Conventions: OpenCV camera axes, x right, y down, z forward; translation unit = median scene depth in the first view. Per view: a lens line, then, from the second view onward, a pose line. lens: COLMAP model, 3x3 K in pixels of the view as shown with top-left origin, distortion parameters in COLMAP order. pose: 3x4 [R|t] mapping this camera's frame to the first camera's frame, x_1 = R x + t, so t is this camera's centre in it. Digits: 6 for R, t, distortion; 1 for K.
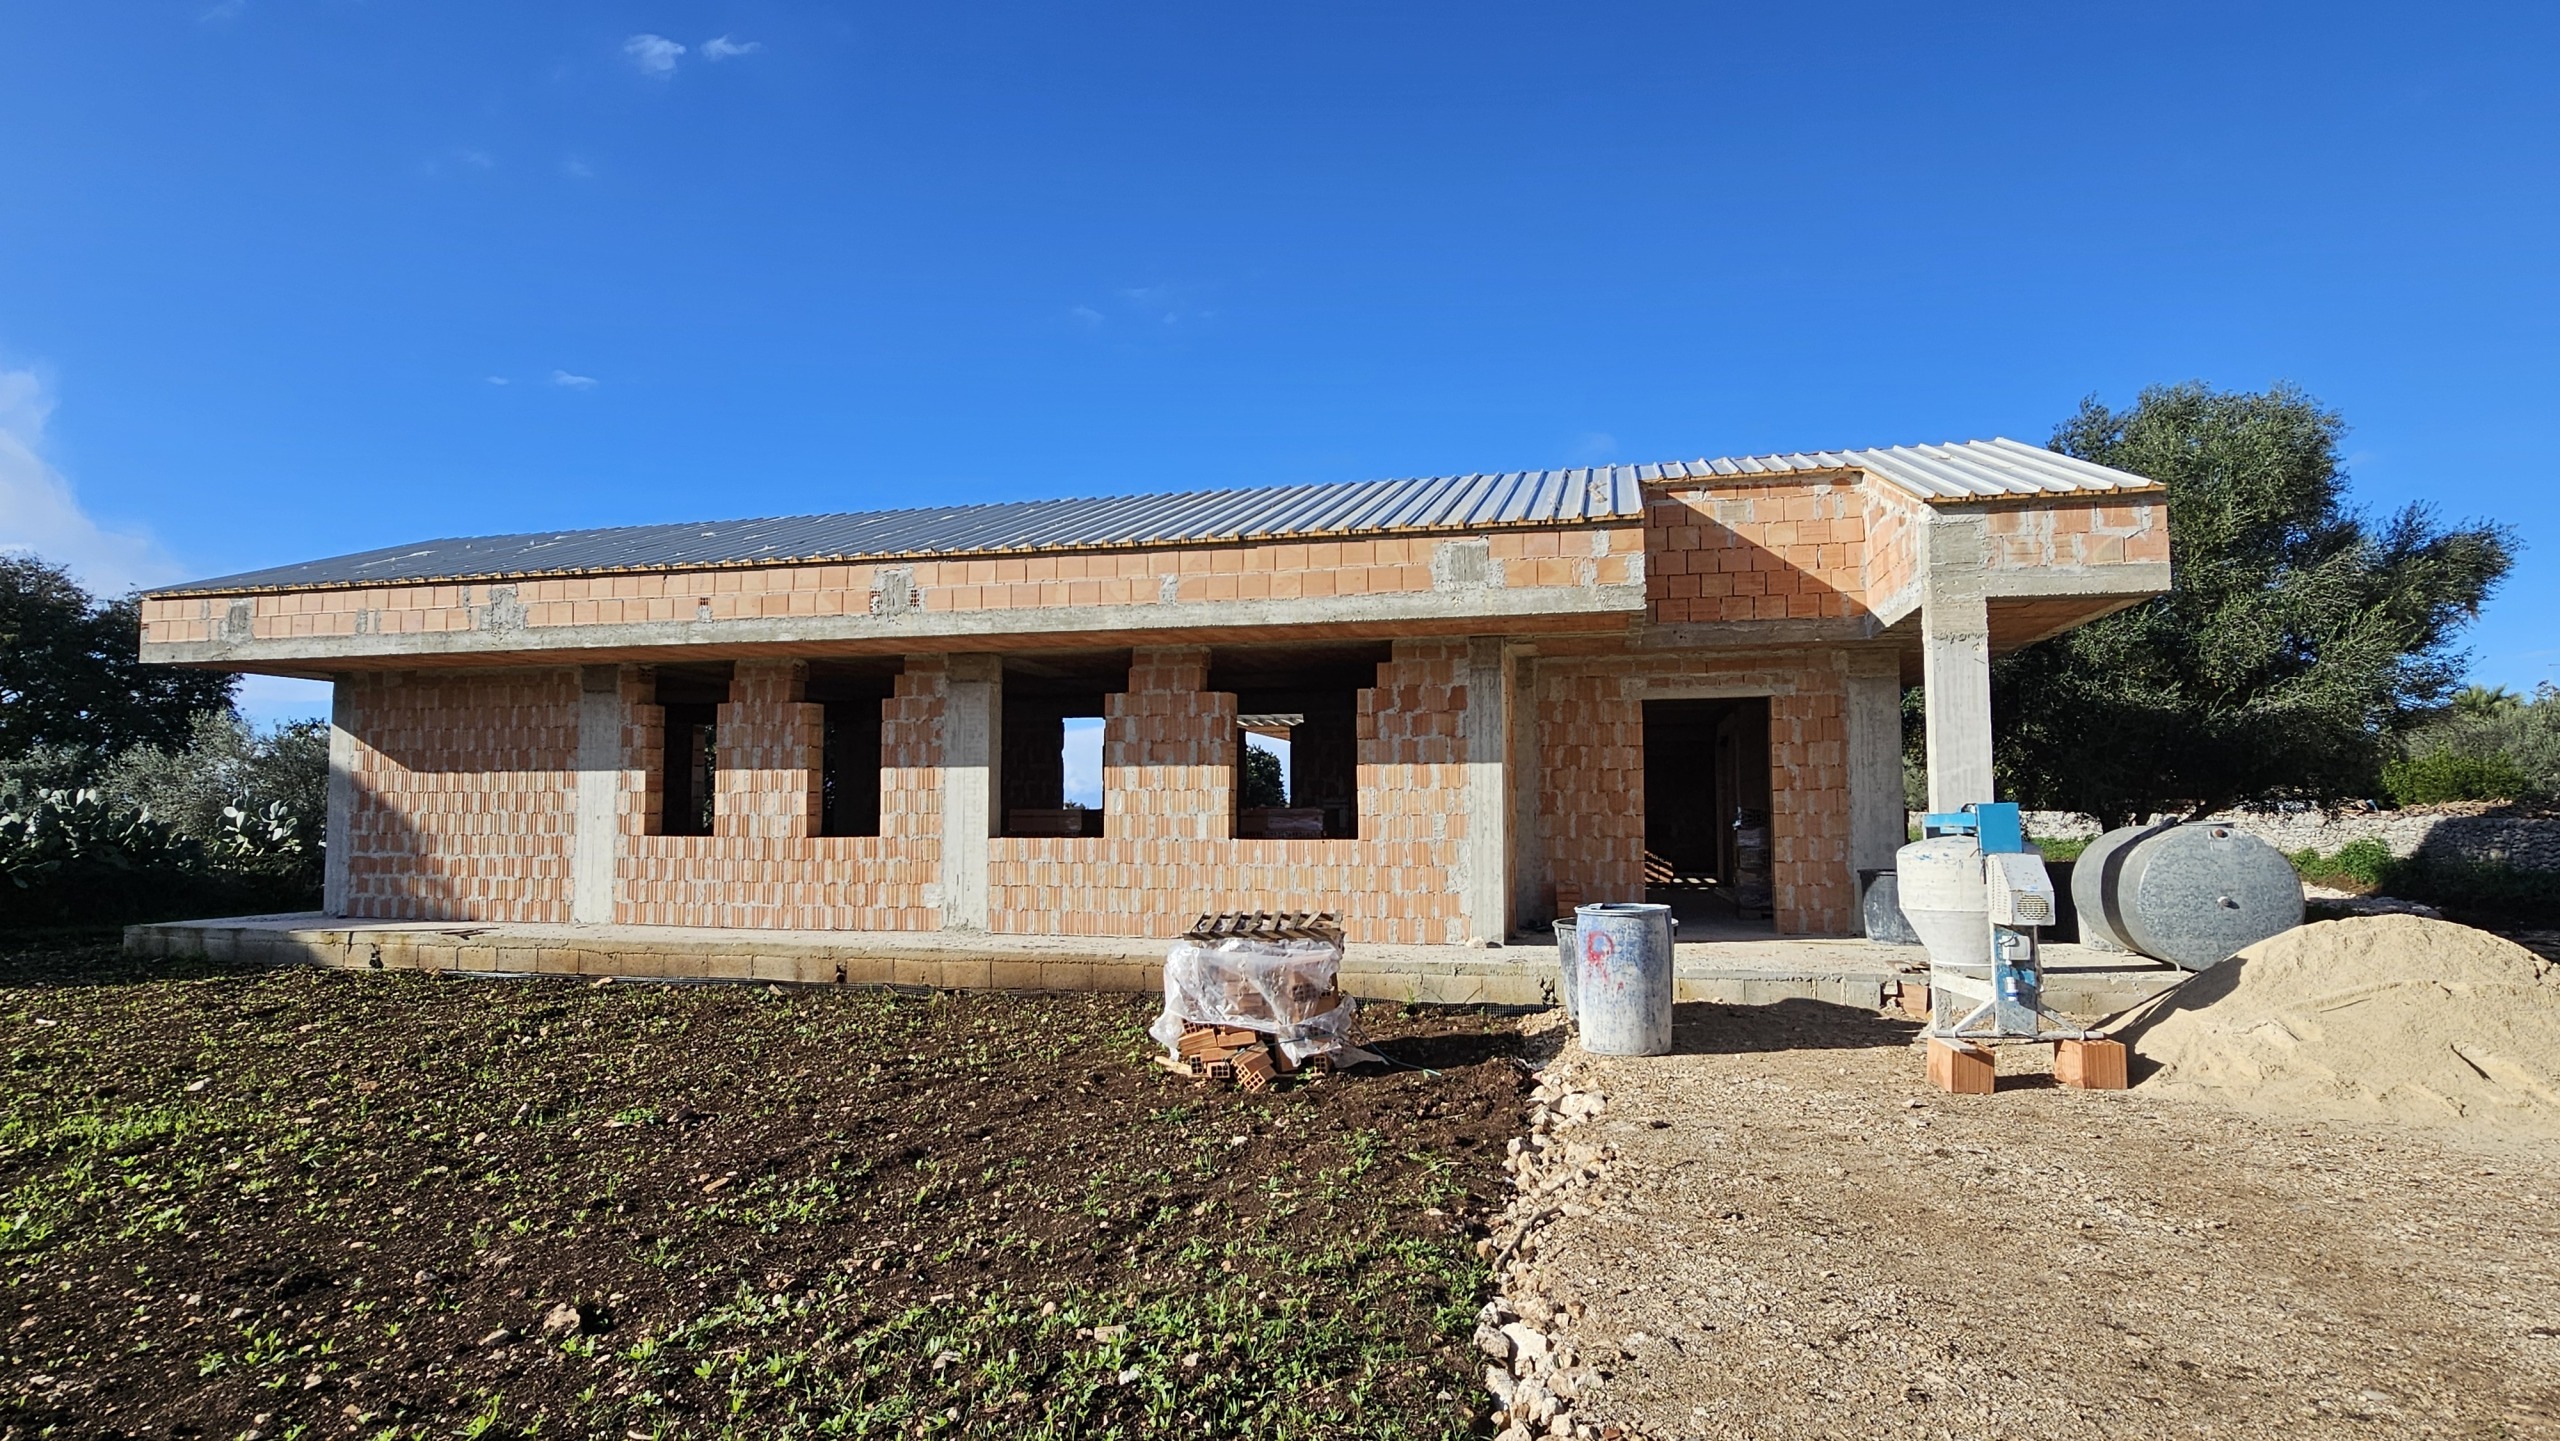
lens RADIAL K [[1342.5, 0, 1273.5], [0, 1342.5, 729.9], [0, 0, 1]] dist [-0.006994, -0.001169]
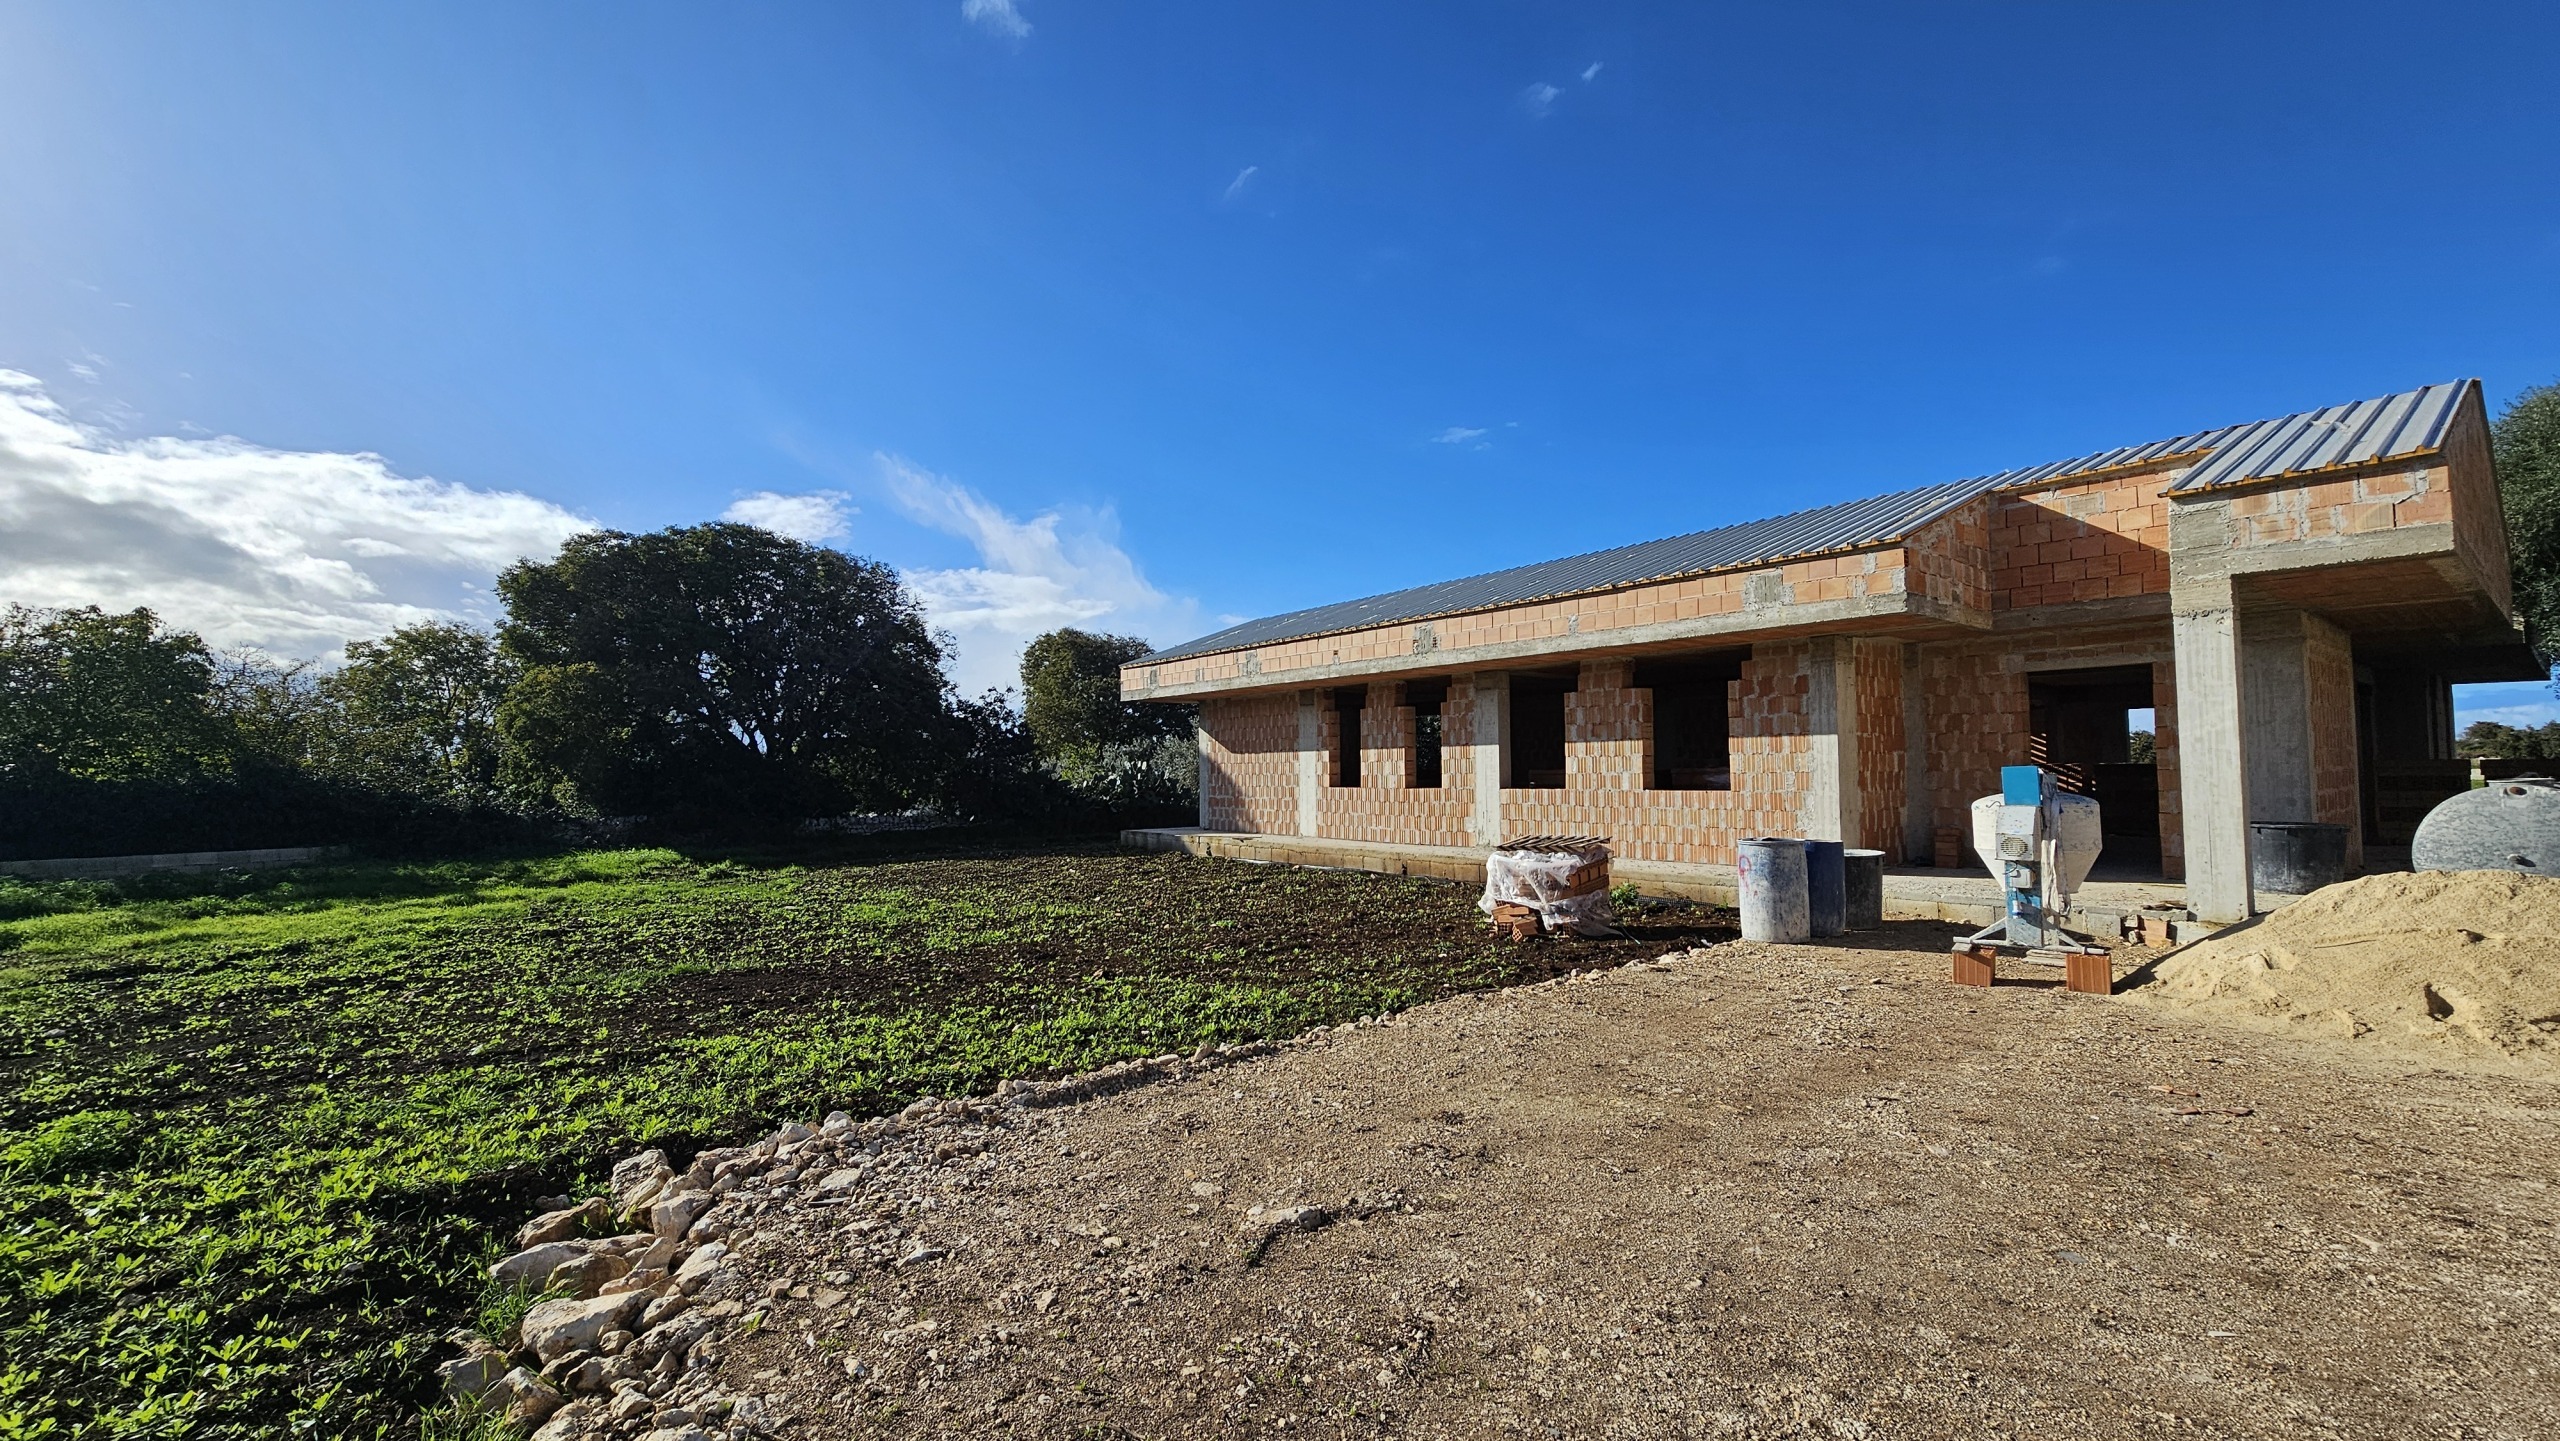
lens RADIAL K [[1049.0, 0, 1267.2], [0, 1049.0, 728.3], [0, 0, 1]] dist [0.004491, -0.003277]
pose [[0.789890, -0.031920, -0.612417, 0.334169], [0.047560, 0.998825, 0.009283, -0.014519], [0.611401, -0.036459, 0.790480, -0.133328]]
